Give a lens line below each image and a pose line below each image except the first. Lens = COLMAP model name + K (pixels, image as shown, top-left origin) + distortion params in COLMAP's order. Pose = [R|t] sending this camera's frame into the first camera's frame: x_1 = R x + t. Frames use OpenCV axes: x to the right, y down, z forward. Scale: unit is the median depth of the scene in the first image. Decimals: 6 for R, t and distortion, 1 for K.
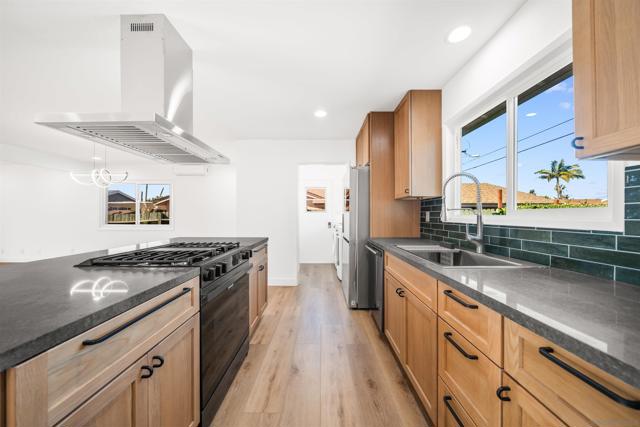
lens RADIAL K [[218.0, 0, 318.5], [0, 218.0, 214.6], [0, 0, 1]] dist [-0.004403, 0.000224]
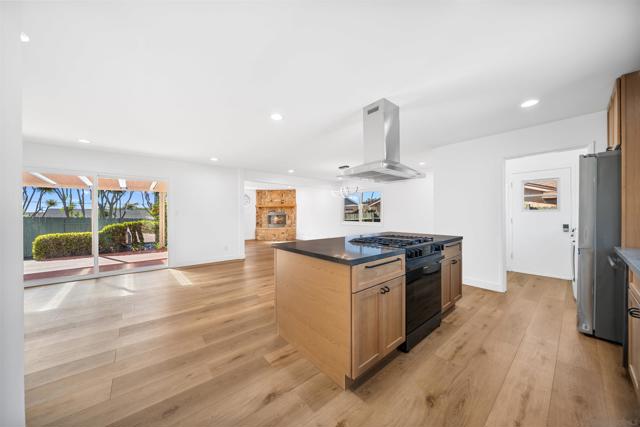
lens RADIAL K [[218.0, 0, 321.3], [0, 218.0, 215.3], [0, 0, 1]] dist [-0.004403, 0.000224]
pose [[0.659728, 0.001883, -0.751503, 0.133722], [0.006567, 0.999944, 0.008270, -0.015475], [0.751476, -0.010391, 0.659678, -0.275009]]
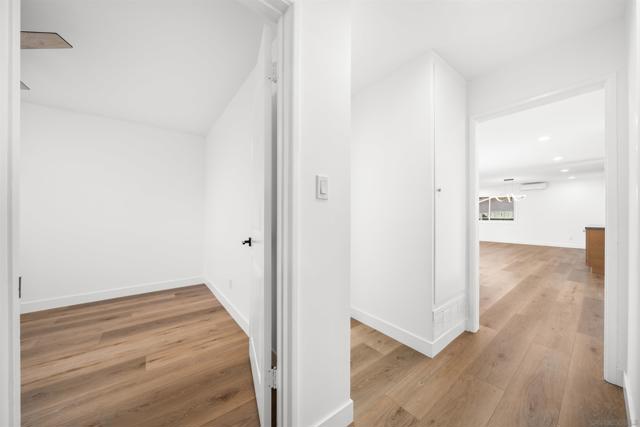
lens RADIAL K [[218.0, 0, 324.9], [0, 218.0, 214.6], [0, 0, 1]] dist [-0.004403, 0.000224]
pose [[0.632648, 0.002006, -0.774437, -0.674070], [-0.004420, 0.999990, -0.001021, 0.022661], [0.774427, 0.004069, 0.632650, -2.650267]]
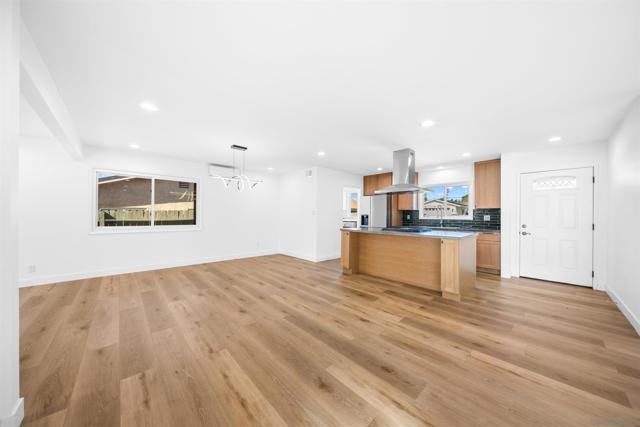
lens RADIAL K [[218.0, 0, 318.5], [0, 218.0, 214.2], [0, 0, 1]] dist [-0.004403, 0.000224]
pose [[0.723343, 0.008248, 0.690440, -2.124534], [-0.010567, 0.999944, -0.000874, -0.008733], [-0.690408, -0.006663, 0.723390, -0.158997]]
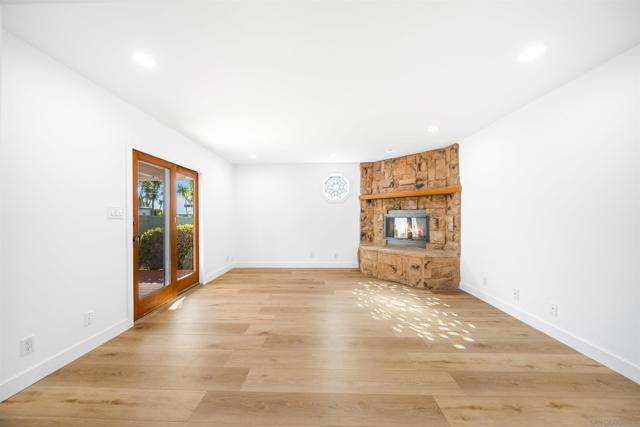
lens RADIAL K [[218.0, 0, 320.9], [0, 218.0, 214.8], [0, 0, 1]] dist [-0.004403, 0.000224]
pose [[-0.005795, -0.004321, -0.999974, -1.980353], [0.005196, 0.999977, -0.004351, -0.005581], [0.999970, -0.005221, -0.005773, 1.279354]]
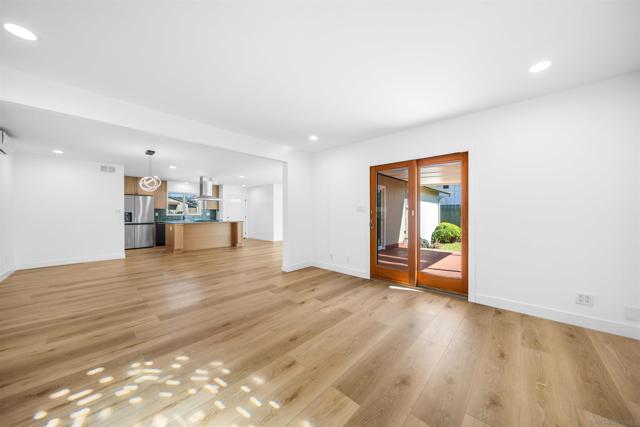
lens RADIAL K [[218.0, 0, 313.8], [0, 218.0, 213.2], [0, 0, 1]] dist [-0.004403, 0.000224]
pose [[-0.730142, 0.004211, 0.683282, -3.841579], [-0.001707, 0.999967, -0.007986, 0.031607], [-0.683293, -0.006997, -0.730111, 1.865199]]
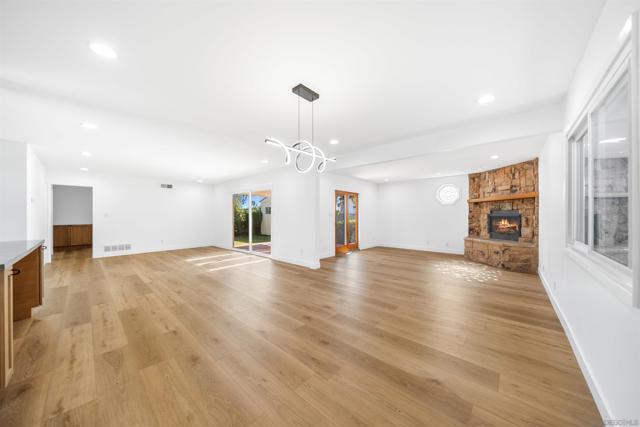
lens RADIAL K [[218.0, 0, 316.4], [0, 218.0, 215.5], [0, 0, 1]] dist [-0.004403, 0.000224]
pose [[-0.667520, 0.003641, -0.744583, -0.808674], [0.005196, 0.999986, 0.000232, -0.007707], [0.744573, -0.003714, -0.667530, 2.034305]]
